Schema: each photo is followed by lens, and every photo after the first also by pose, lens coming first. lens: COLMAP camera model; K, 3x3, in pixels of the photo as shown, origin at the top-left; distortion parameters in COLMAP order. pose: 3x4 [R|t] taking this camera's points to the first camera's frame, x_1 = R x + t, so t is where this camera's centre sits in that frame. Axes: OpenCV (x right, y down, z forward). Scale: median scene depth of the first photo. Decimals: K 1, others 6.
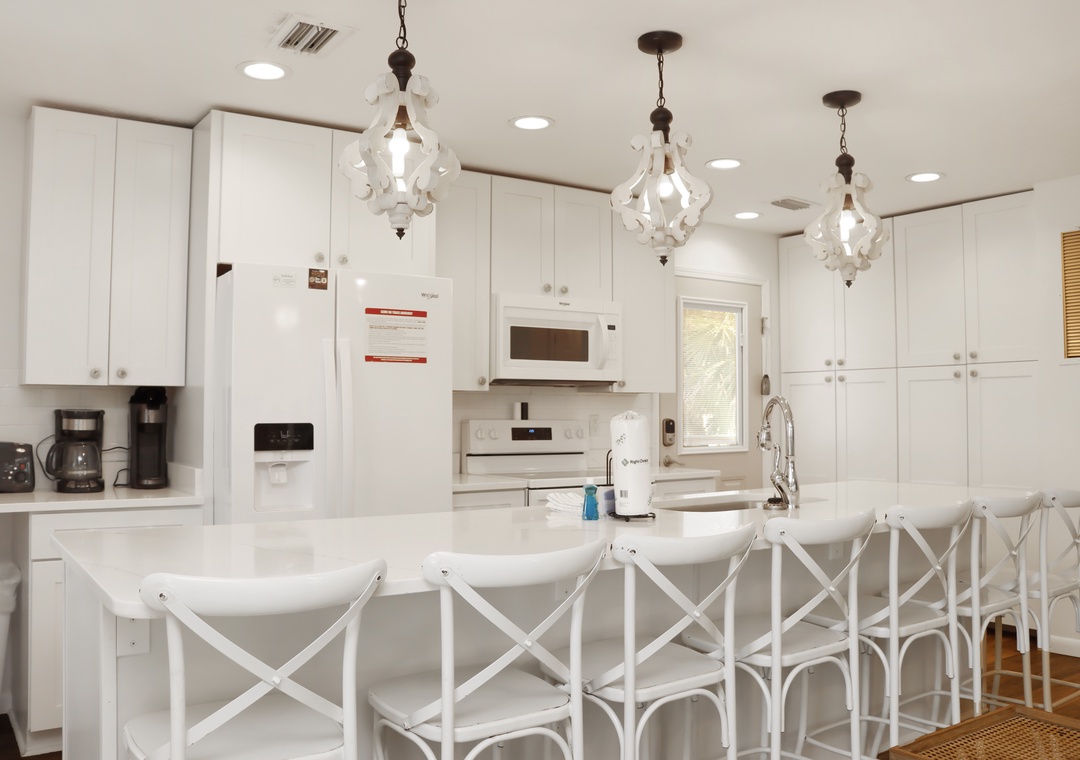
lens RADIAL K [[942.3, 0, 540.0], [0, 942.3, 380.0], [0, 0, 1]] dist [-0.173293, 0.145935]
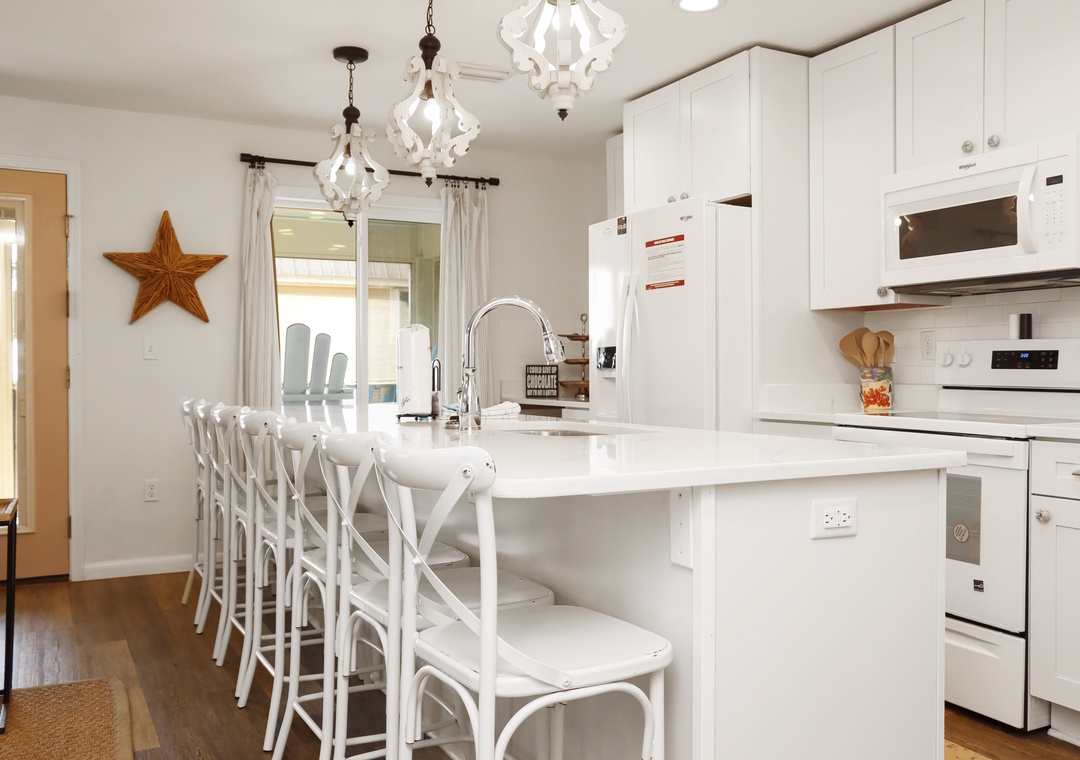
lens RADIAL K [[939.1, 0, 540.6], [0, 939.1, 362.2], [0, 0, 1]] dist [-0.058830, 0.004294]
pose [[-0.119171, -0.006691, -0.992851, 0.746319], [0.034561, 0.999343, -0.010883, 0.058718], [0.992272, -0.035611, -0.118861, 0.795707]]
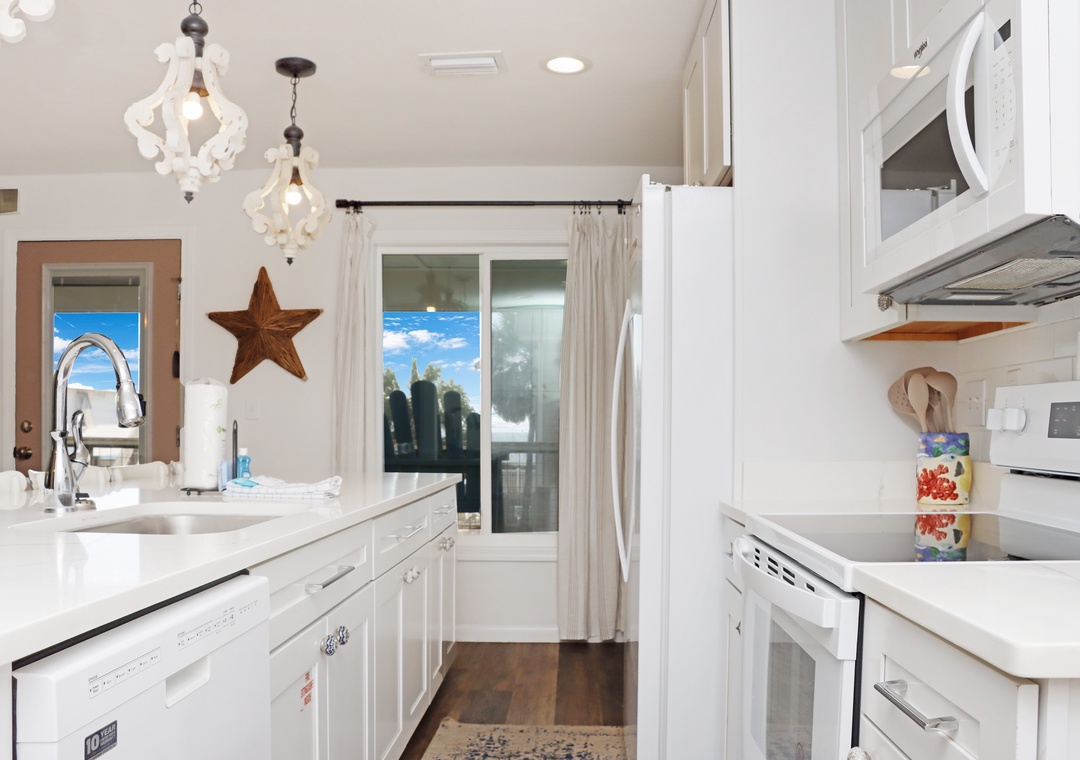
lens RADIAL K [[953.8, 0, 561.0], [0, 953.8, 402.0], [0, 0, 1]] dist [-0.181993, 0.159456]
pose [[-0.564818, -0.026127, -0.824802, 0.401478], [0.023346, 0.998593, -0.047619, 0.066976], [0.824885, -0.046152, -0.563413, 1.107758]]
